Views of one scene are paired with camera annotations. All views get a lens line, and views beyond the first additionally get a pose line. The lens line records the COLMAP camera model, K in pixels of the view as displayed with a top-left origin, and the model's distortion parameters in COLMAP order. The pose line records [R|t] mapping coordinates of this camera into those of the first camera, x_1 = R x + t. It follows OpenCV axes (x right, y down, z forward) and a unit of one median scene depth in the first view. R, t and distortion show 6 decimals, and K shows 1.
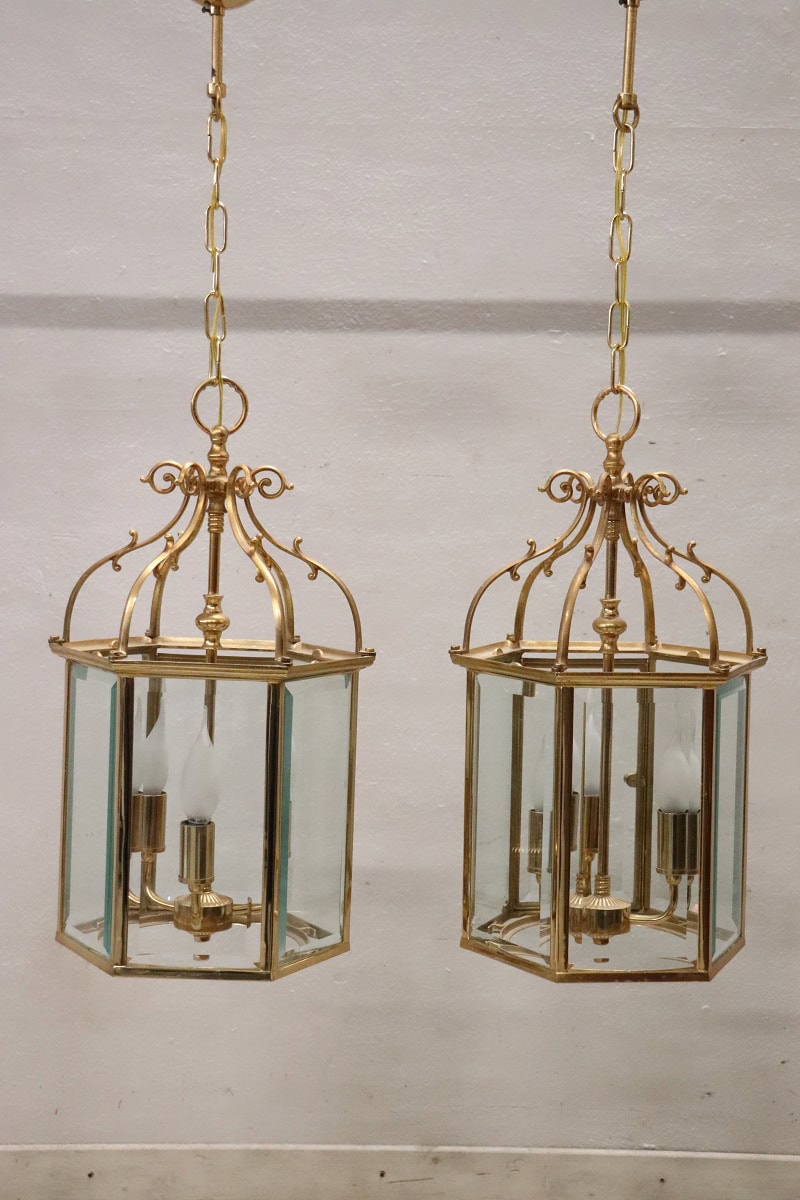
lens RADIAL K [[1722.3, 0, 390.9], [0, 1722.3, 600.0], [0, 0, 1]] dist [0.027879, 0.553263]
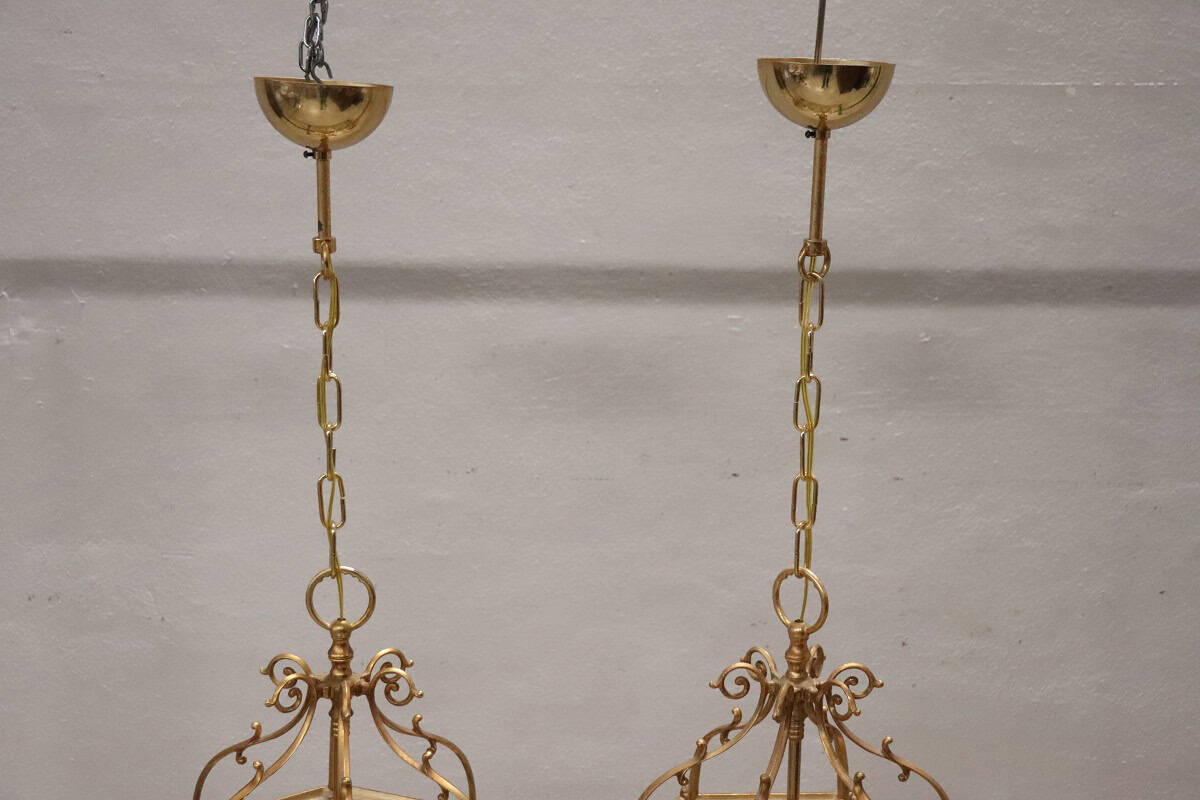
lens RADIAL K [[1831.7, 0, 604.4], [0, 1831.7, 426.1], [0, 0, 1]] dist [0.071713, 0.649626]
pose [[0.999742, -0.012551, 0.018921, 0.015662], [0.009562, 0.988557, 0.150541, -0.318964], [-0.020594, -0.150321, 0.988423, 0.104427]]
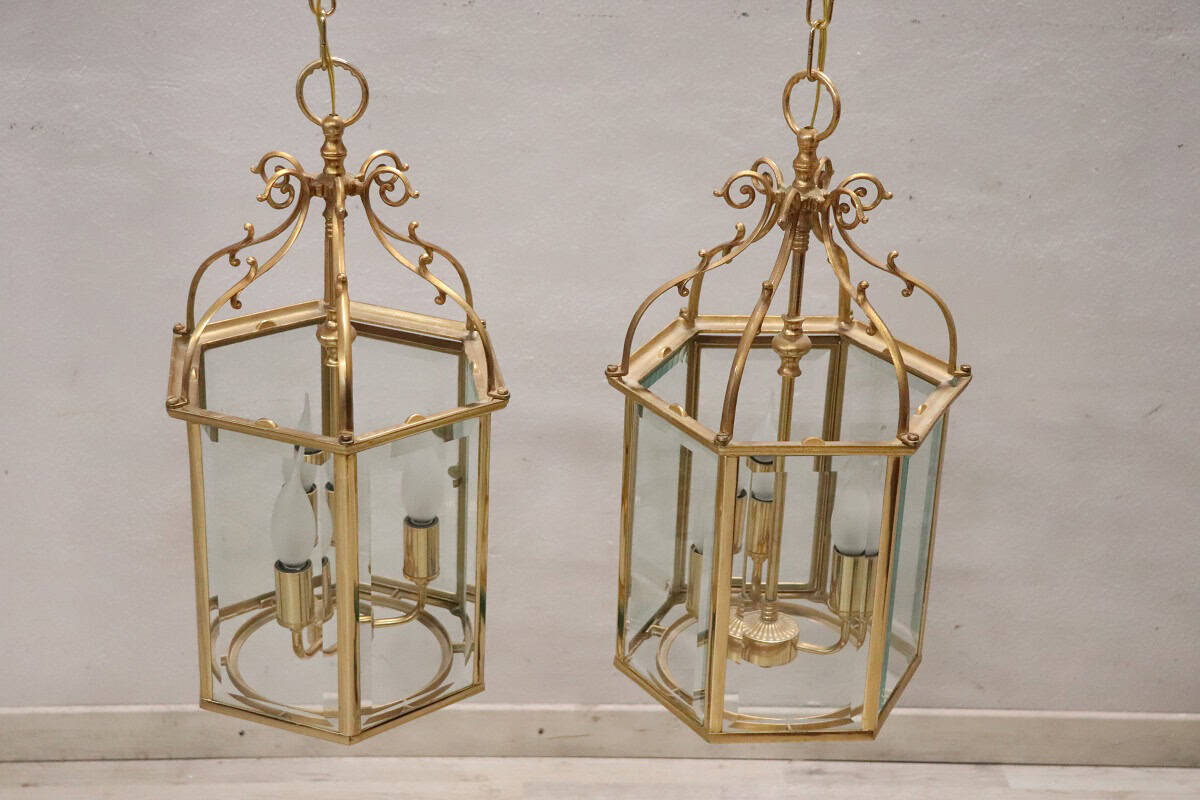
lens RADIAL K [[1831.7, 0, 604.4], [0, 1831.7, 426.1], [0, 0, 1]] dist [0.071713, 0.649626]
pose [[0.999800, 0.002521, 0.019848, 0.013432], [-0.009061, 0.941520, 0.336834, -0.248494], [-0.017838, -0.336947, 0.941355, 0.113966]]
